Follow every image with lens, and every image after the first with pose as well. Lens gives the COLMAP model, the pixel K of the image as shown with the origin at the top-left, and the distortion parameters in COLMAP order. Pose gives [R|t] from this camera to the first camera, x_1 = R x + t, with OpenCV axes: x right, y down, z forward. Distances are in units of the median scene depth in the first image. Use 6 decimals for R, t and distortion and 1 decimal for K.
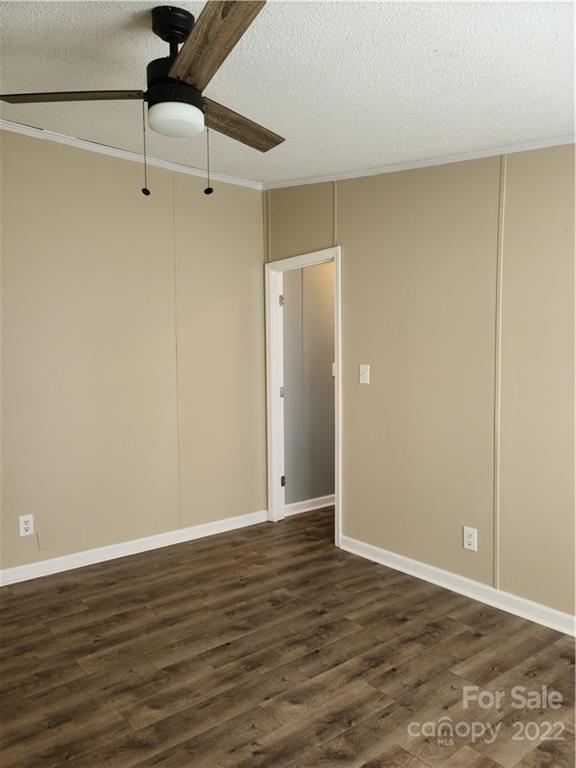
lens RADIAL K [[559.7, 0, 278.4], [0, 559.7, 385.6], [0, 0, 1]] dist [0.085737, -0.058099]
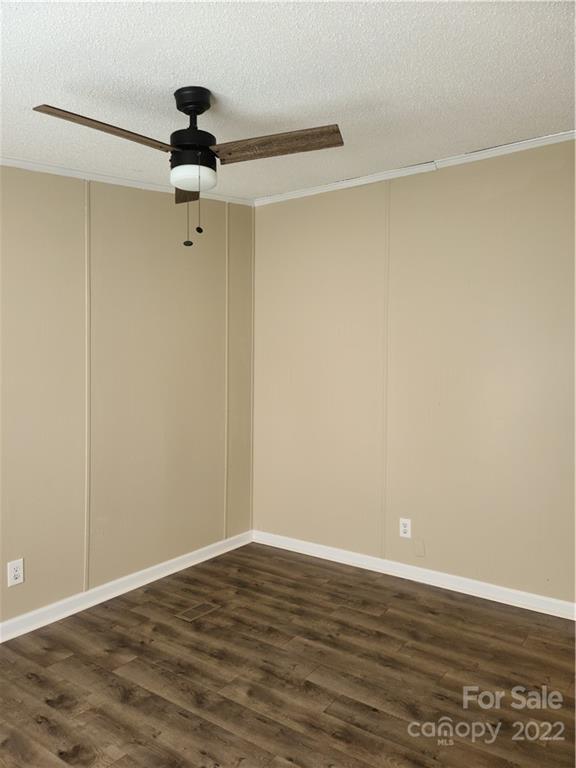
lens RADIAL K [[559.7, 0, 278.4], [0, 559.7, 385.6], [0, 0, 1]] dist [0.085737, -0.058099]
pose [[0.271481, 0.037140, -0.961727, 0.665361], [-0.060194, 0.997954, 0.021547, -0.047086], [0.960560, 0.052040, 0.273161, 0.570370]]
